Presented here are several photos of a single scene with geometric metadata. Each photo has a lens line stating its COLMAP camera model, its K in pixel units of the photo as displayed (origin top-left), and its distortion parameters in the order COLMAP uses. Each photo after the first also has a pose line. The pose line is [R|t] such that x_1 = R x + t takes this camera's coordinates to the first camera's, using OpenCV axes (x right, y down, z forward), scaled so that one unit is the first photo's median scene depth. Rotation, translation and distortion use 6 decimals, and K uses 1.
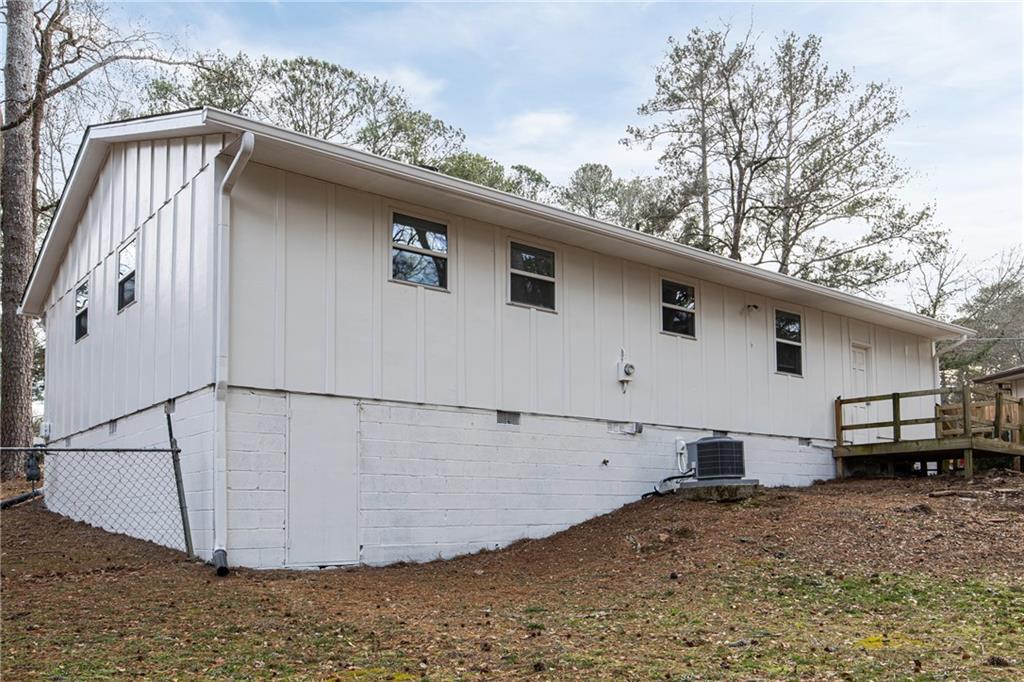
lens RADIAL K [[885.6, 0, 512.0], [0, 885.6, 341.0], [0, 0, 1]] dist [-0.003337, -0.001297]
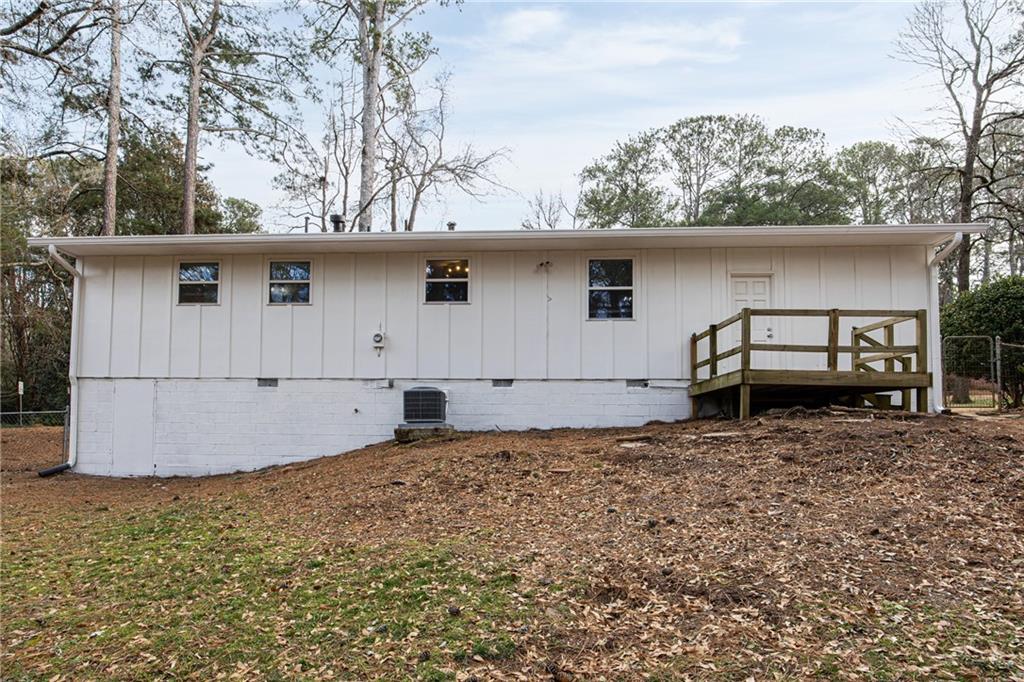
lens RADIAL K [[584.1, 0, 483.9], [0, 584.1, 341.3], [0, 0, 1]] dist [-0.002459, -0.001521]
pose [[0.712668, -0.100751, -0.694229, 0.841763], [0.119262, 0.992627, -0.021626, 0.074657], [0.691289, -0.067383, 0.719429, 0.504122]]
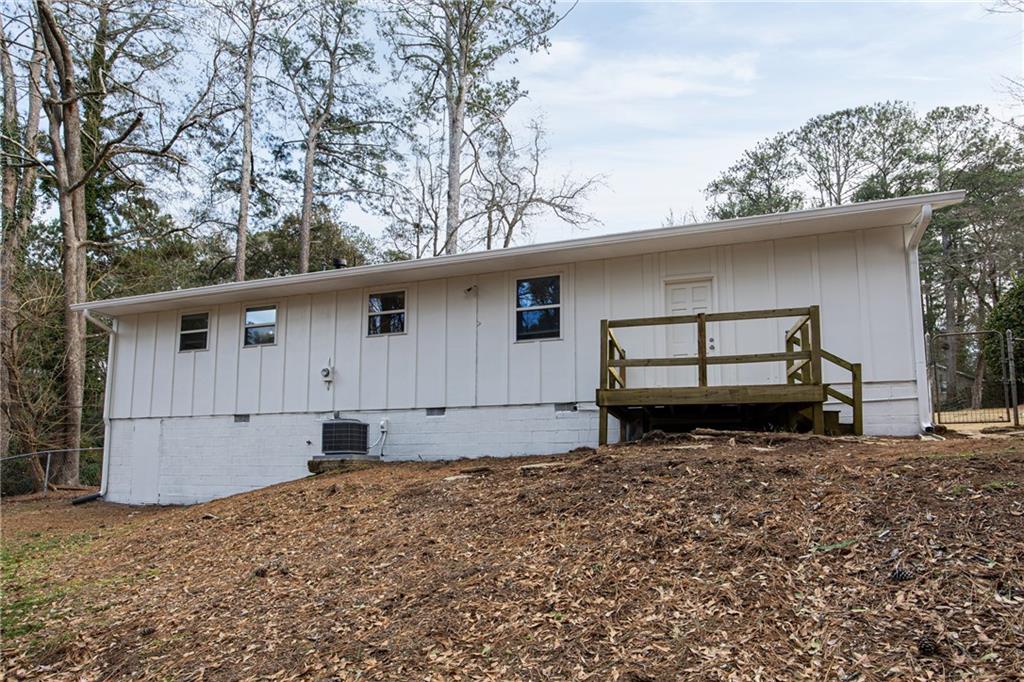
lens RADIAL K [[560.5, 0, 512.0], [0, 560.5, 341.0], [0, 0, 1]] dist [-0.005774, -0.000766]
pose [[0.512446, -0.174158, -0.840874, 1.017298], [0.163140, 0.981129, -0.103786, 0.121554], [0.843080, -0.083996, 0.531187, 0.802263]]
